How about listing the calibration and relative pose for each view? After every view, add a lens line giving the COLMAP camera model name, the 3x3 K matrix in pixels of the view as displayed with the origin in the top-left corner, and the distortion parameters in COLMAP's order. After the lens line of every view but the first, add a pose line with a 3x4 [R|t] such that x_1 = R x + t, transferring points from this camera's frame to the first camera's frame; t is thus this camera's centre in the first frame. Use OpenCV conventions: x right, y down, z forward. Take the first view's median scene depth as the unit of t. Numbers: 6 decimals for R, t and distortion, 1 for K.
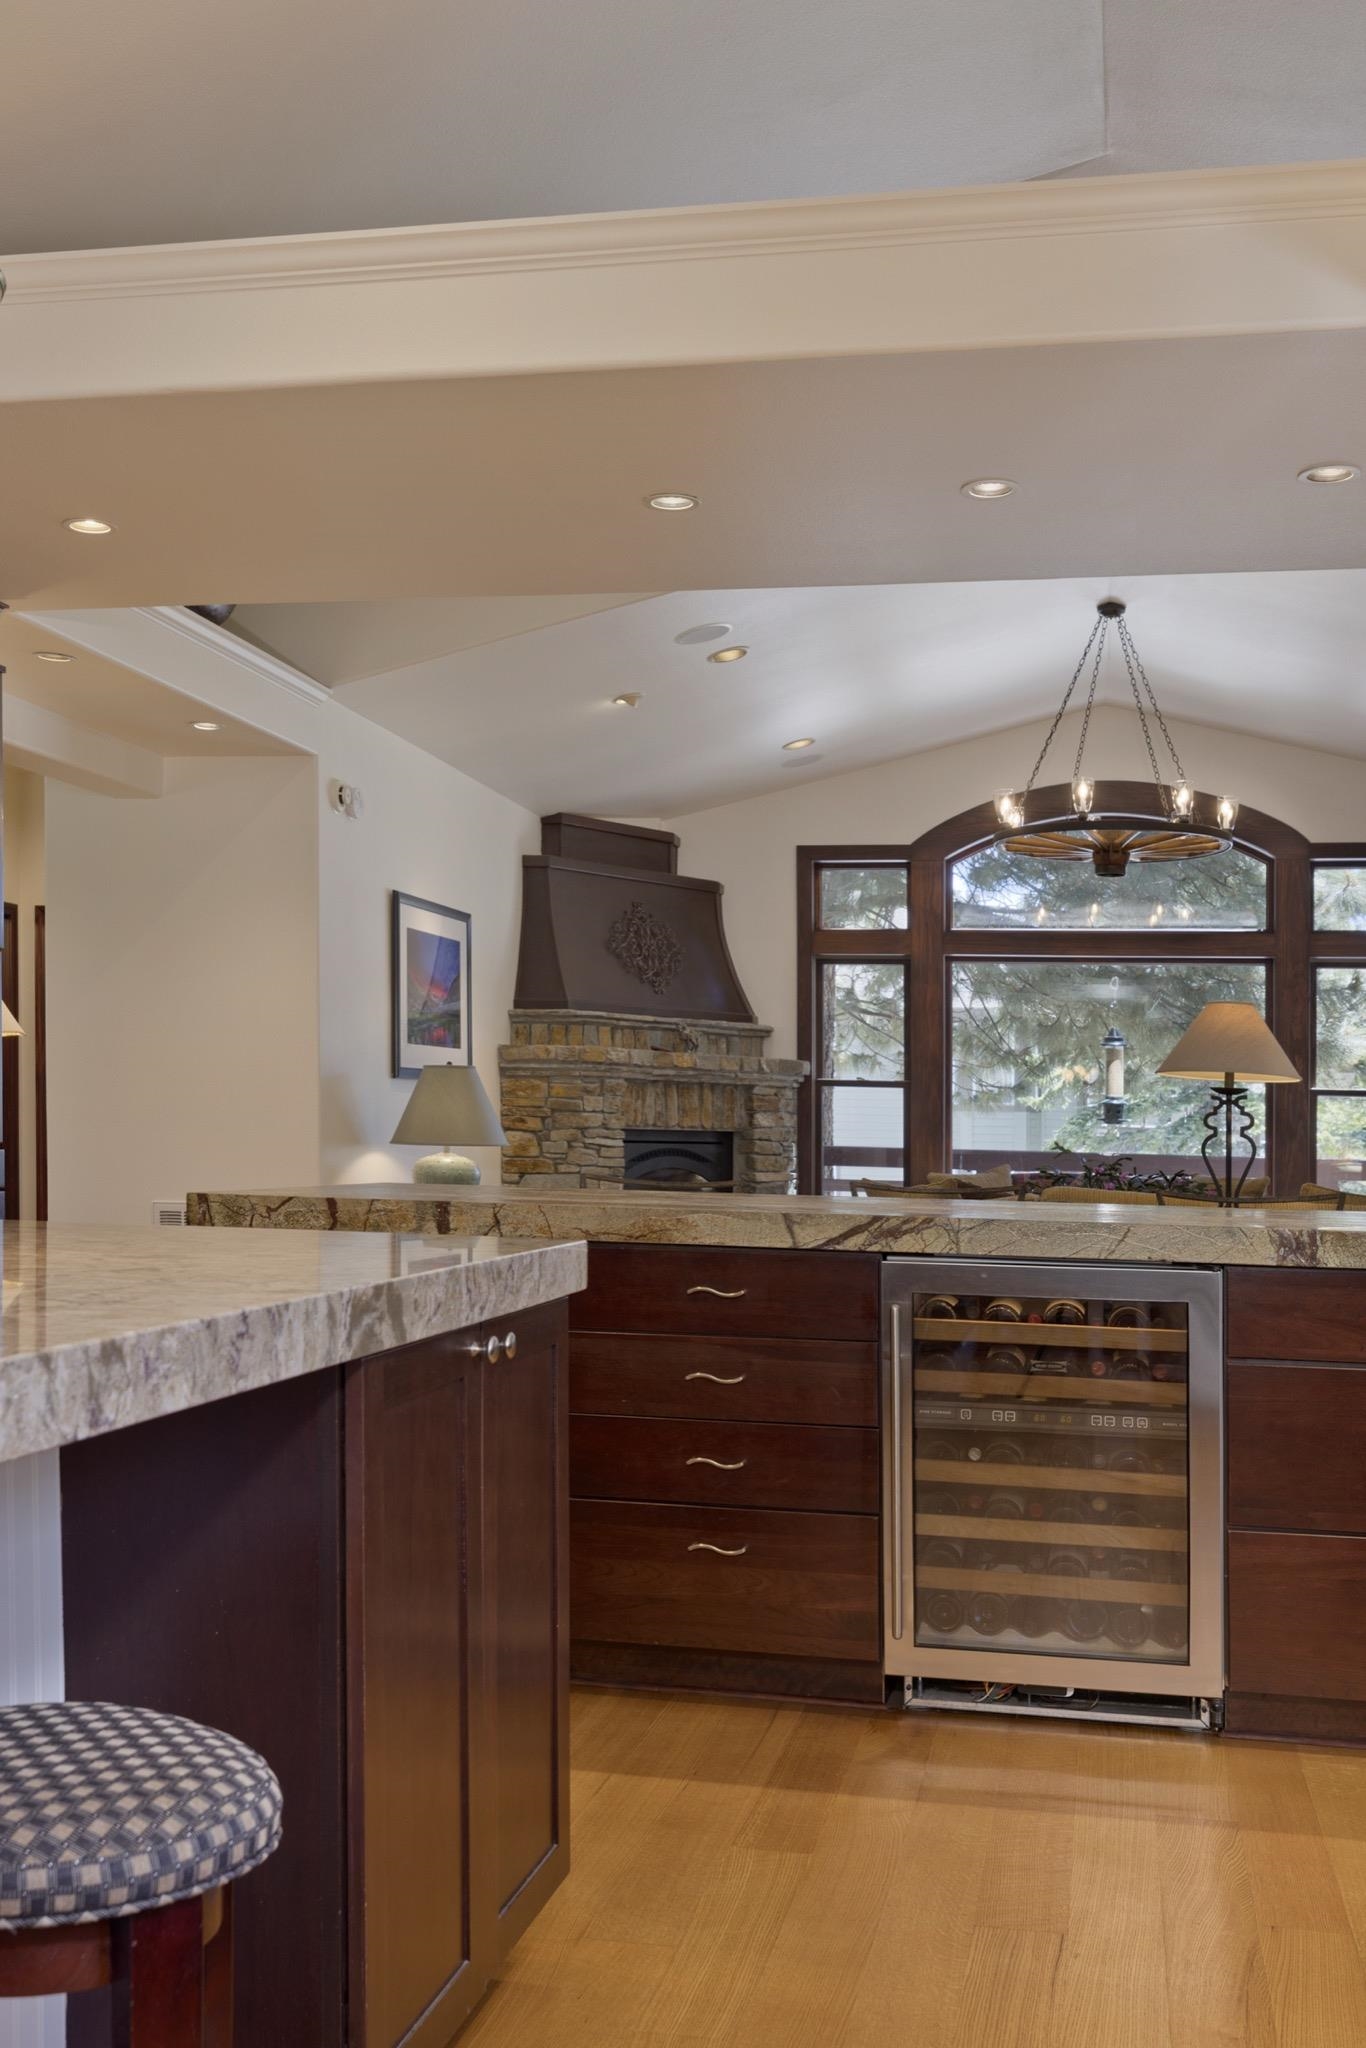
lens RADIAL K [[1943.1, 0, 686.3], [0, 1943.1, 1028.2], [0, 0, 1]] dist [-0.007096, 0.000000]
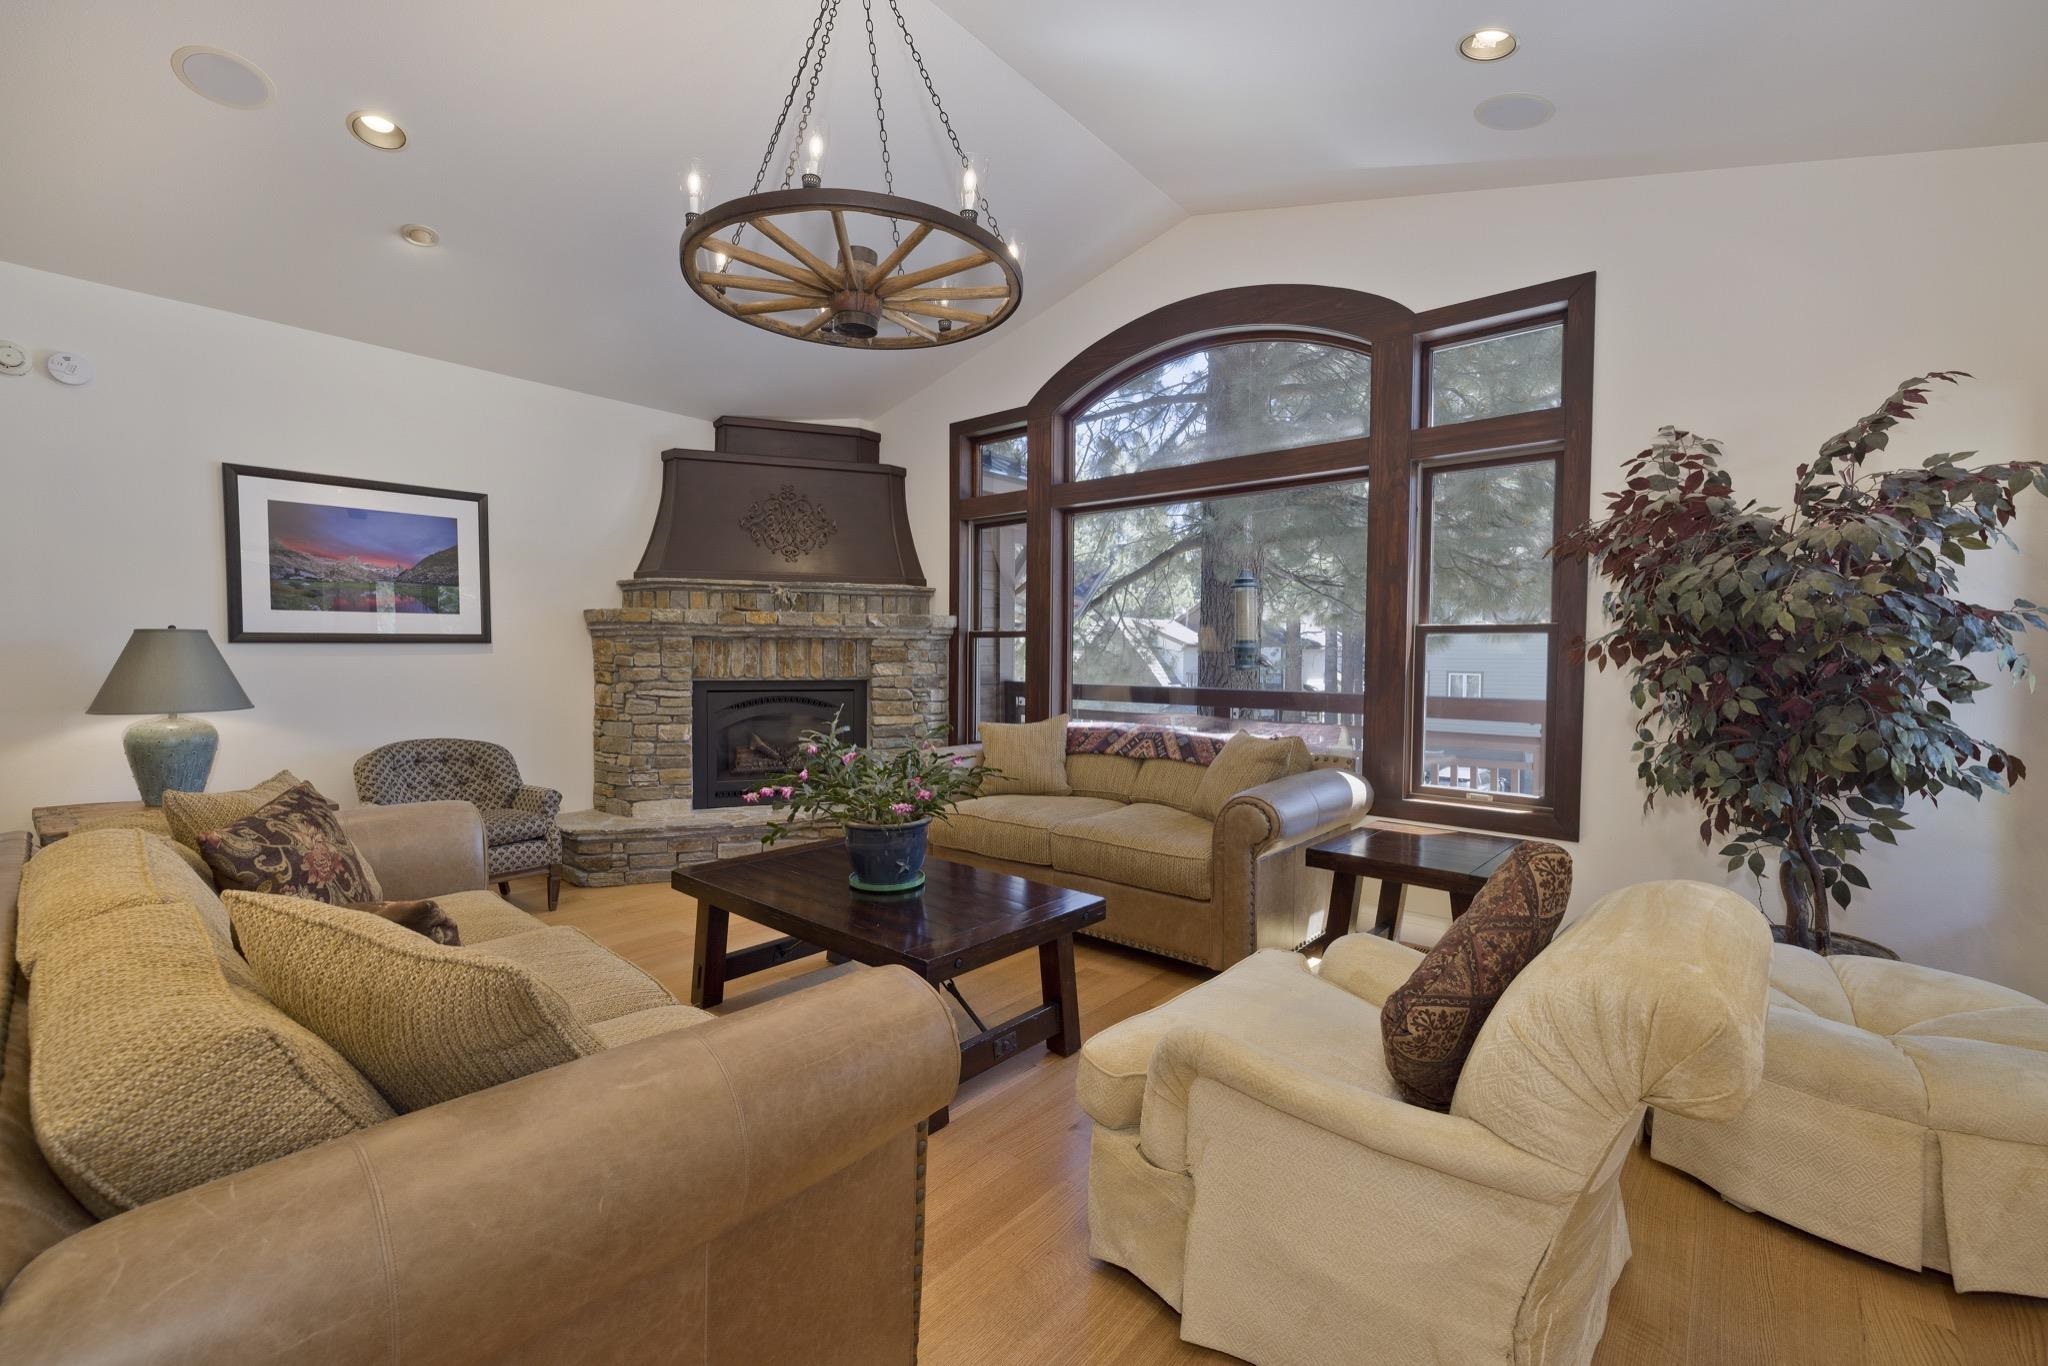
lens RADIAL K [[857.8, 0, 1018.7], [0, 857.8, 675.1], [0, 0, 1]] dist [0.000070, -0.000621]
pose [[0.885572, -0.008677, -0.464421, 0.340087], [0.039932, 0.997546, 0.057506, 0.025500], [0.462783, -0.069471, 0.883745, 0.603998]]
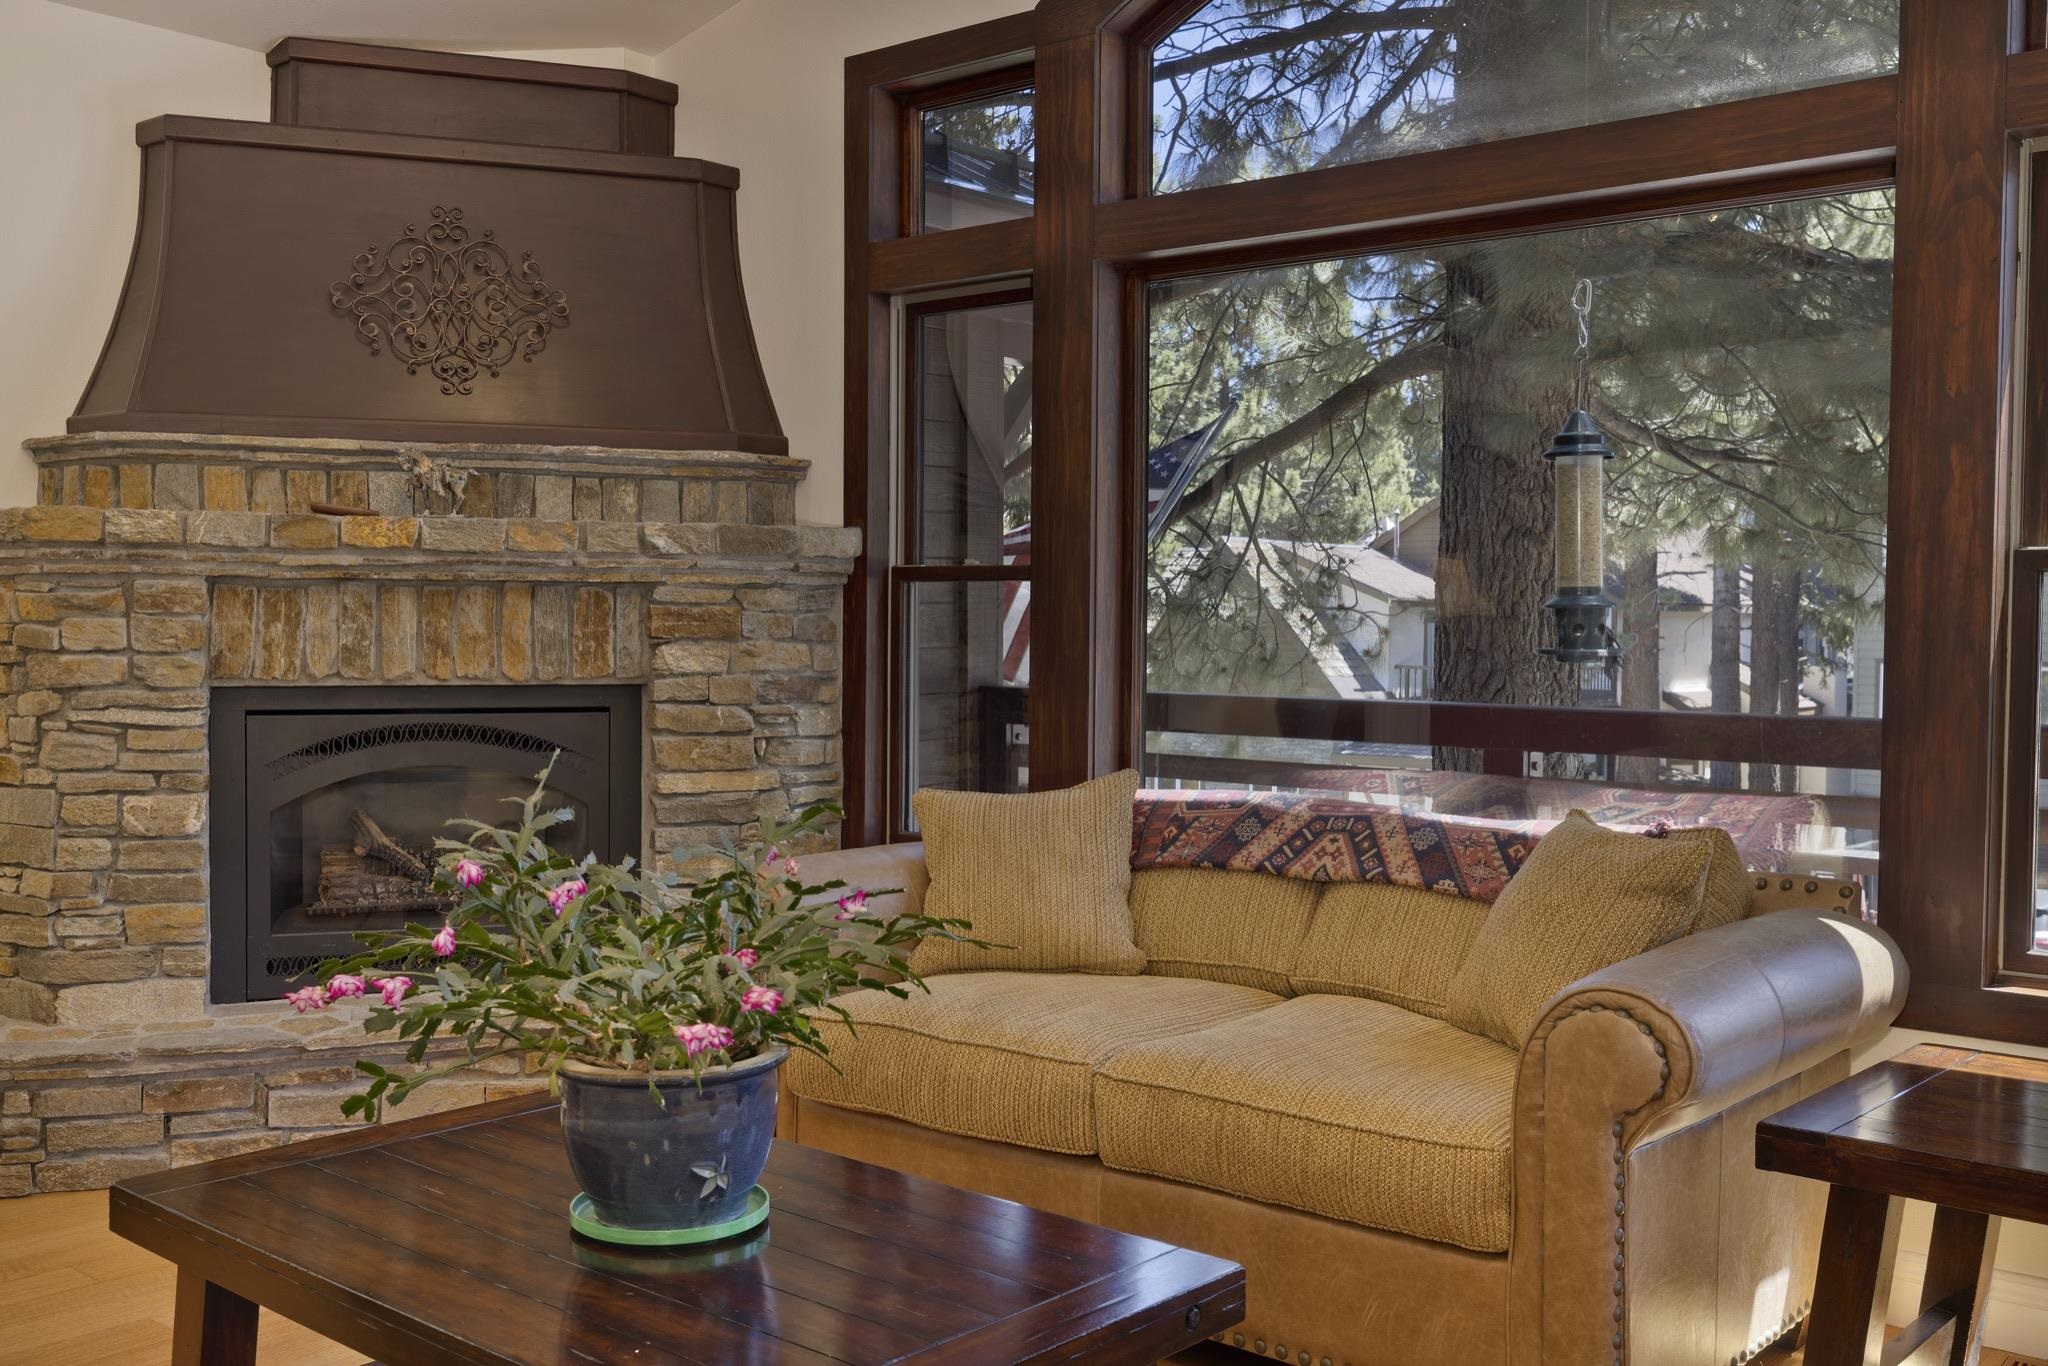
lens RADIAL K [[1943.1, 0, 1025.5], [0, 1943.1, 682.4], [0, 0, 1]] dist [-0.007096, 0.000000]
pose [[0.888893, -0.005359, -0.458084, 0.322227], [0.039053, 0.997178, 0.064115, 0.027039], [0.456448, -0.074881, 0.886594, 0.637097]]
